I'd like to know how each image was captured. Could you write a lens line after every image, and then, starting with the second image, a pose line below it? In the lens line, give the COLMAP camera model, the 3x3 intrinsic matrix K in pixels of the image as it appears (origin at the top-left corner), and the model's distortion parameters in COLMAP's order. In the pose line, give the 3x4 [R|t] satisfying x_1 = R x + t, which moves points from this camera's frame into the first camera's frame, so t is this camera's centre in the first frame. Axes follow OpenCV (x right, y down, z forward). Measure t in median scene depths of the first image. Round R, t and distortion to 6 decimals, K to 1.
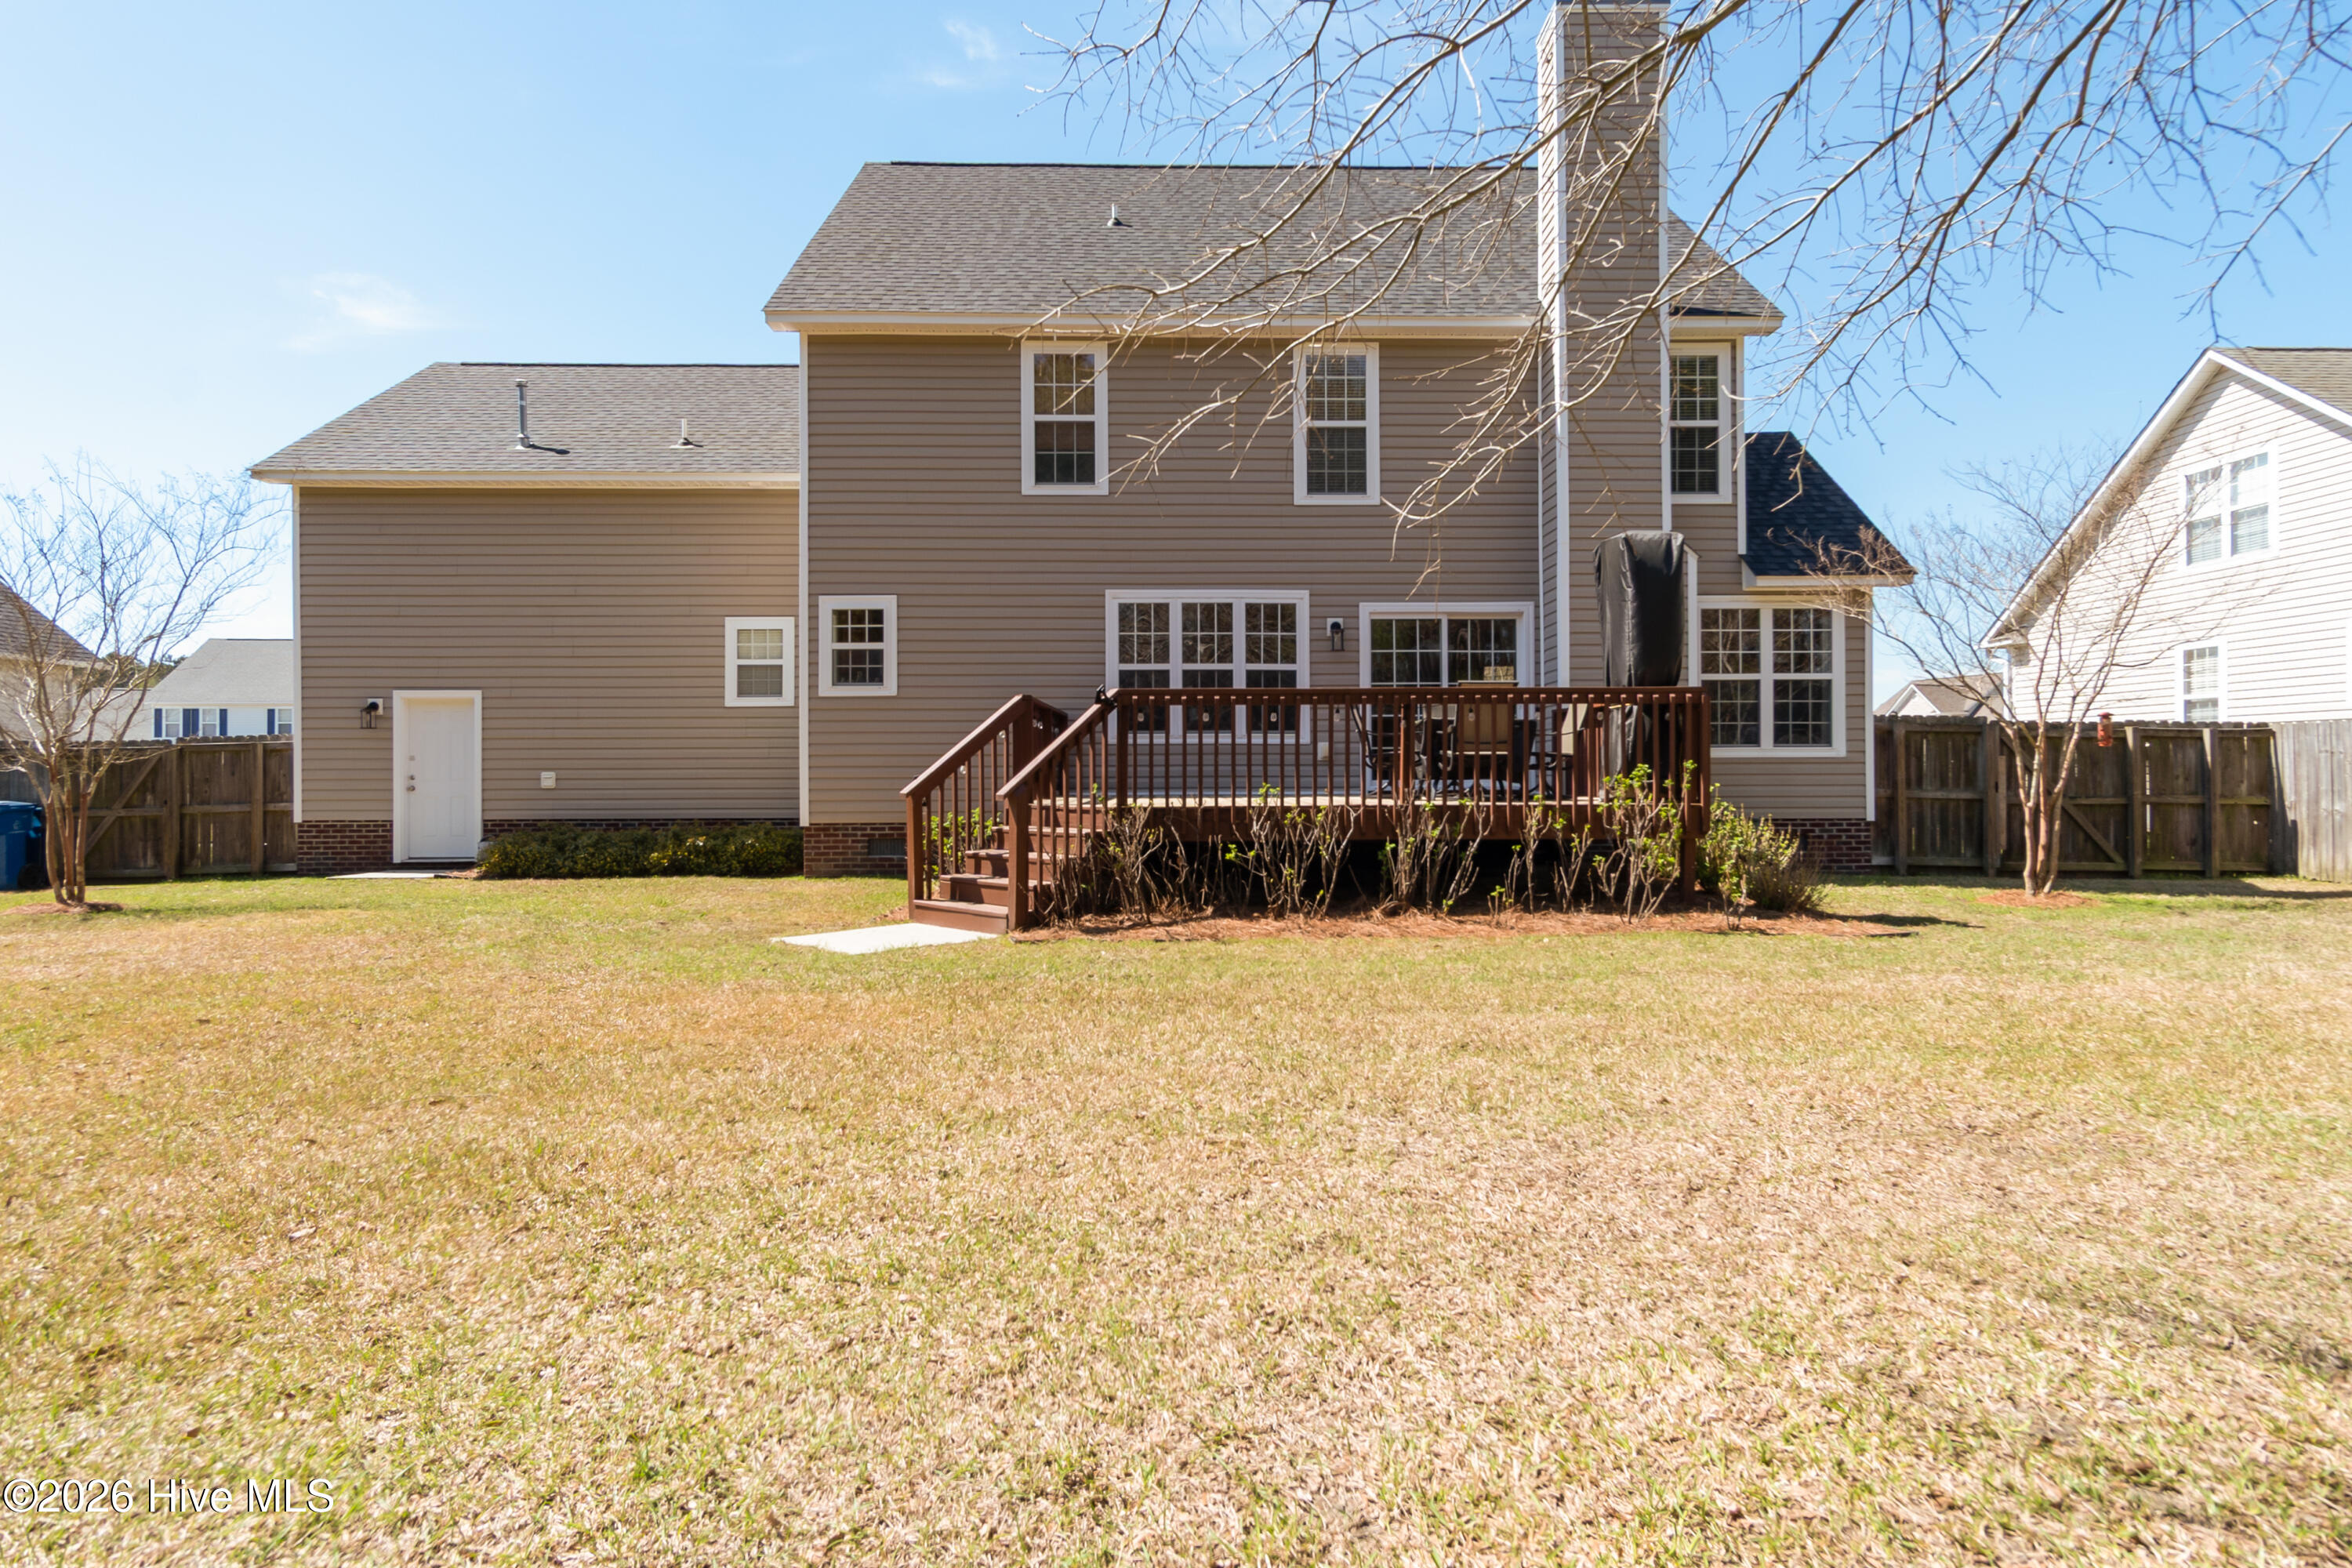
lens RADIAL K [[1237.5, 0, 1172.7], [0, 1237.5, 773.3], [0, 0, 1]] dist [0.003915, 0.002182]
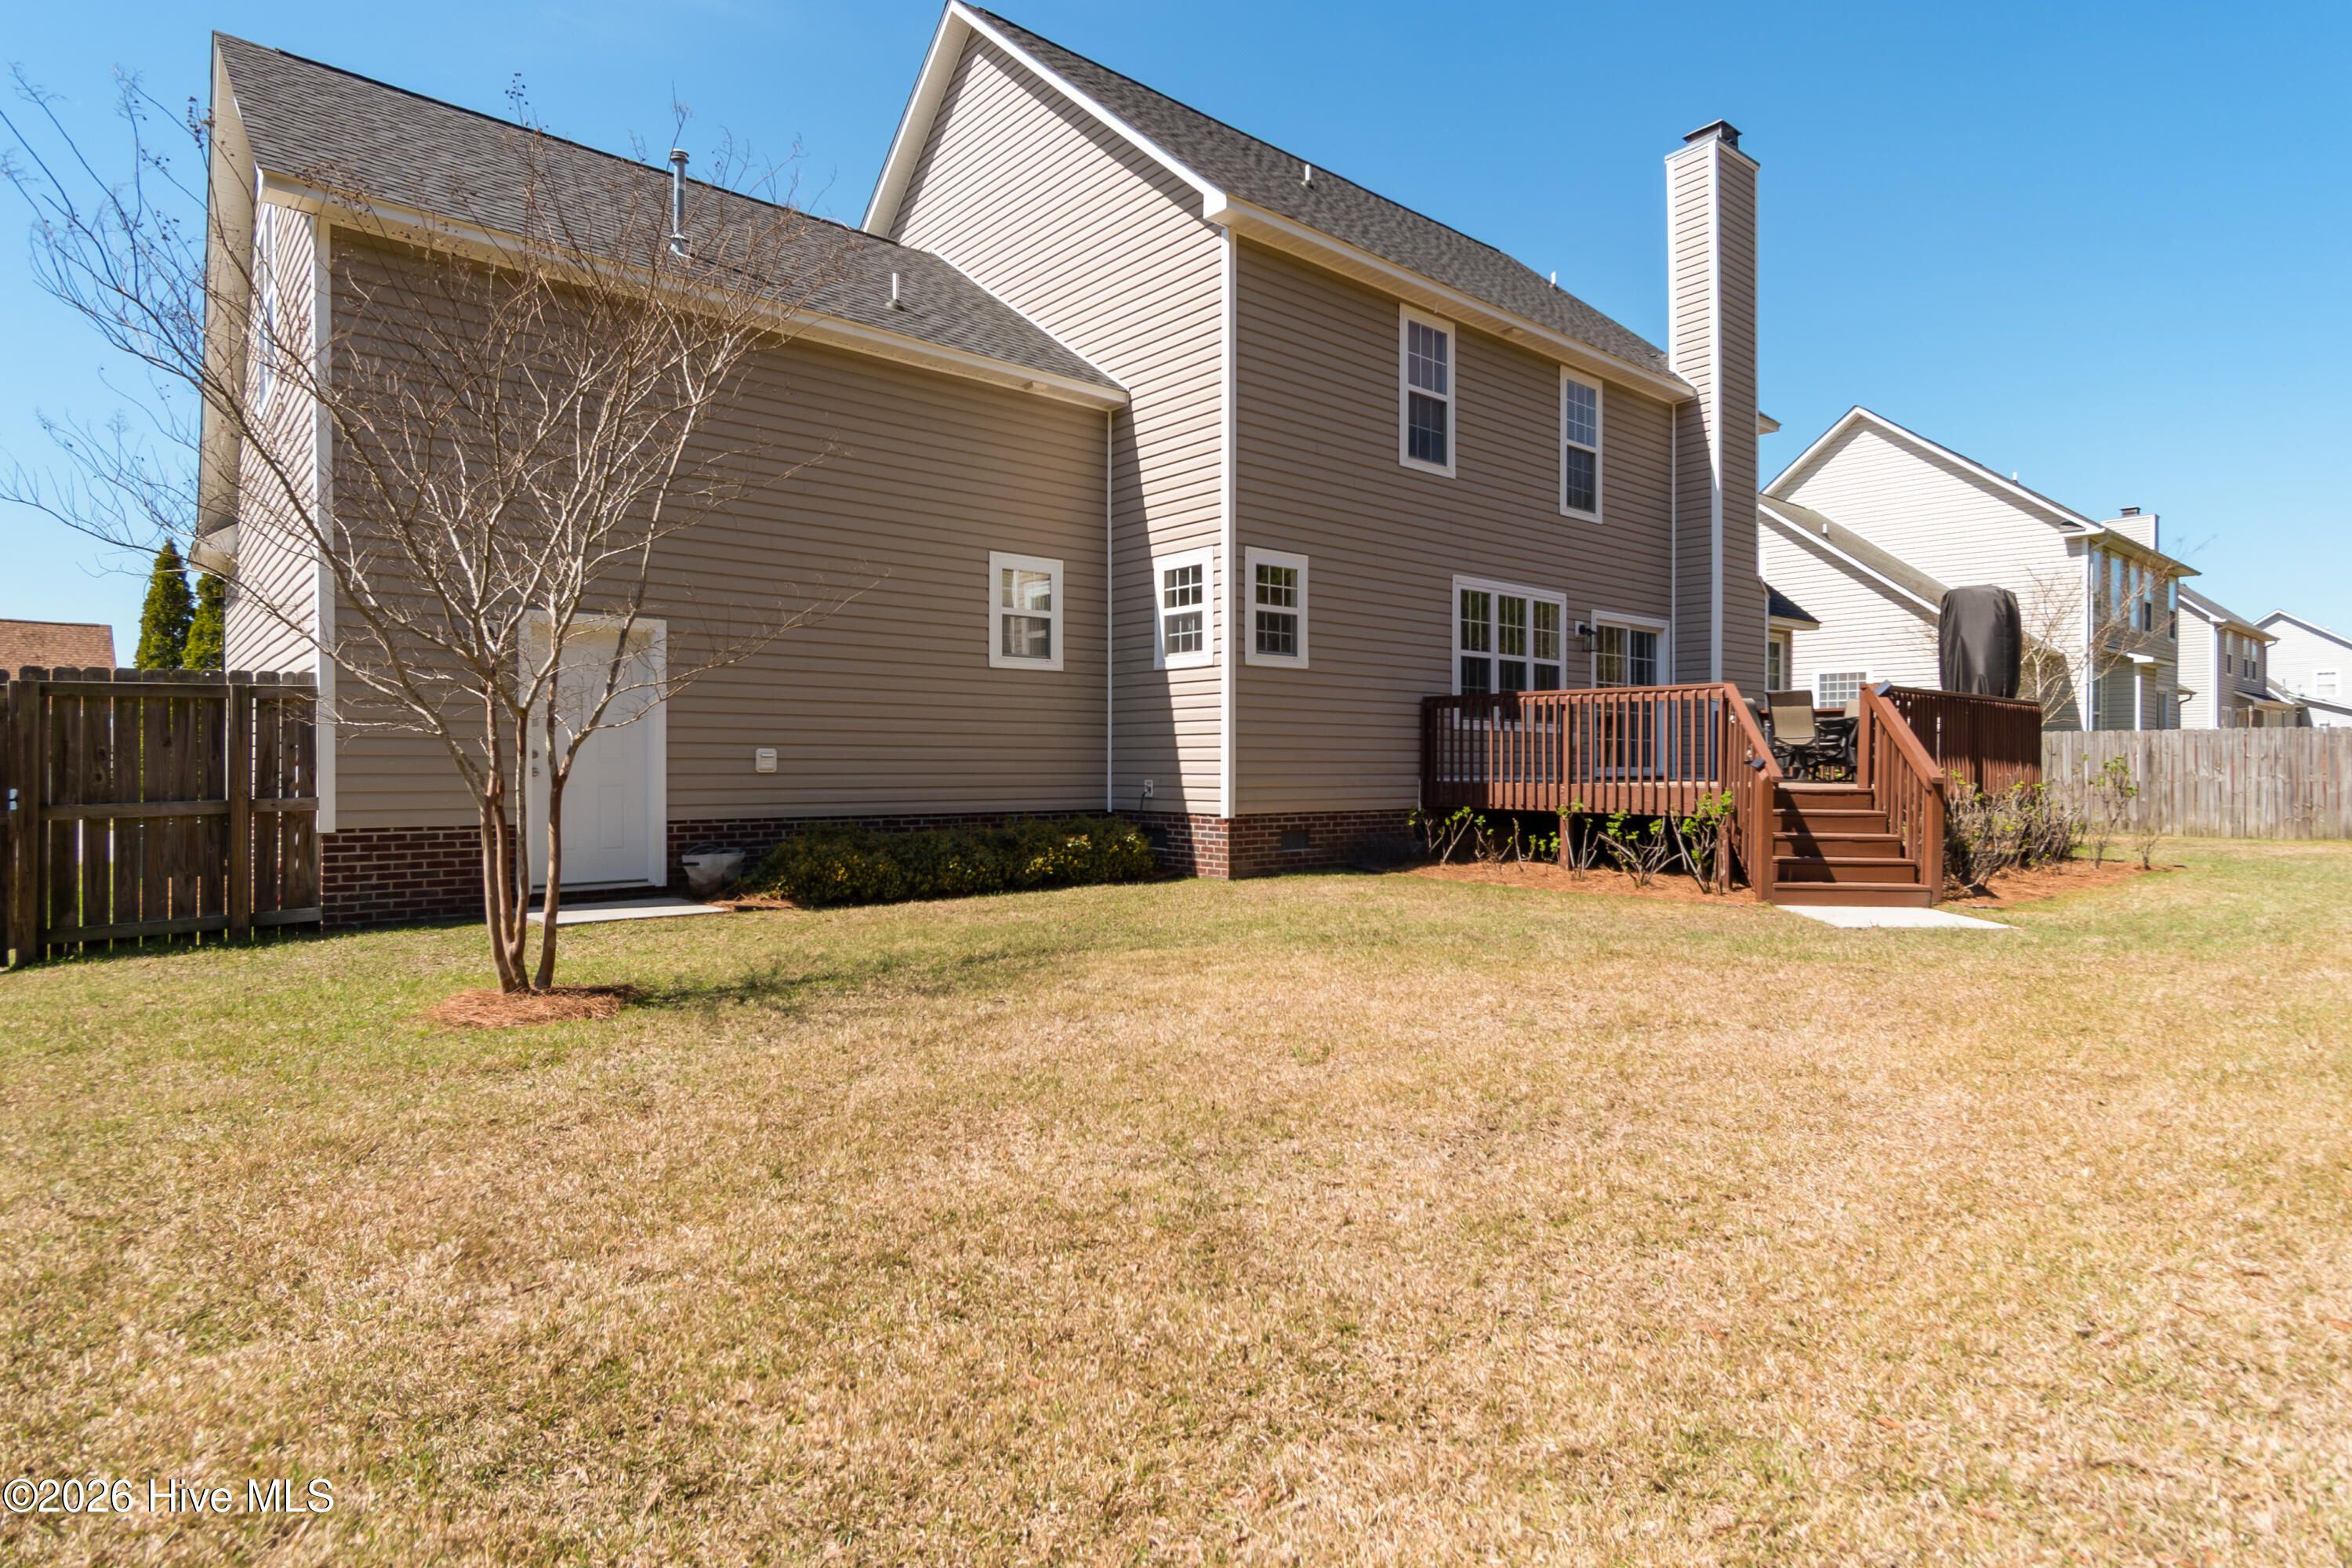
lens RADIAL K [[1237.5, 0, 1178.3], [0, 1237.5, 768.4], [0, 0, 1]] dist [0.003915, 0.002182]
pose [[0.771017, 0.005232, 0.636793, -0.854762], [-0.007769, 0.999969, 0.001190, 0.008181], [-0.636767, -0.005865, 0.771034, 0.372915]]
